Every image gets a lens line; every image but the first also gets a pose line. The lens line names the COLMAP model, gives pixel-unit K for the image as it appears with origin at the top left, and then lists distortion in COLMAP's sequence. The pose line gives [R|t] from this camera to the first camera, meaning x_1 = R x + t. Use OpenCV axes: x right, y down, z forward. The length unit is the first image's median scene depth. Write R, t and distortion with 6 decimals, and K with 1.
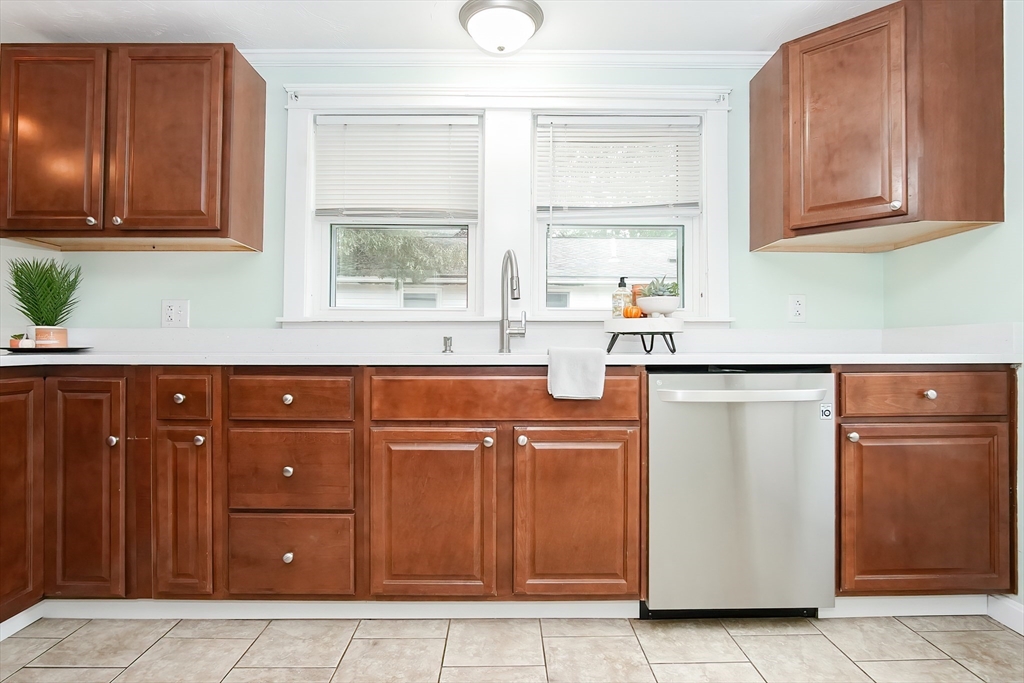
lens RADIAL K [[550.7, 0, 505.7], [0, 550.7, 341.4], [0, 0, 1]] dist [-0.011817, -0.000511]
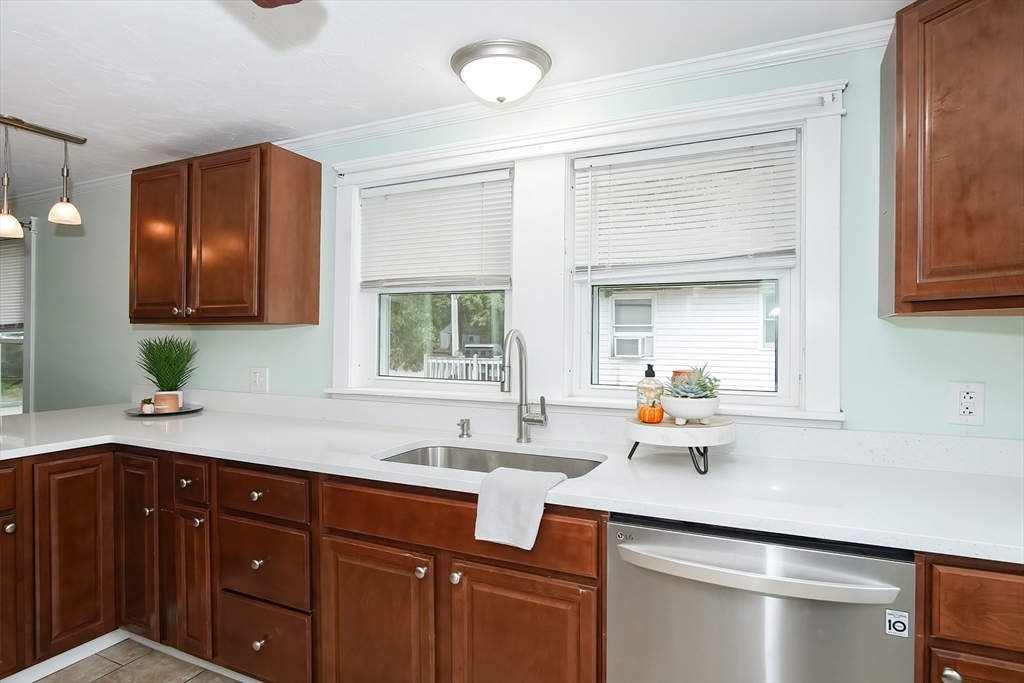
lens RADIAL K [[550.7, 0, 506.7], [0, 550.7, 341.0], [0, 0, 1]] dist [-0.011817, -0.000511]
pose [[0.898385, 0.013685, -0.438995, 0.403199], [-0.007091, 0.999836, 0.016657, -0.174030], [0.439151, -0.011851, 0.898335, 0.231197]]
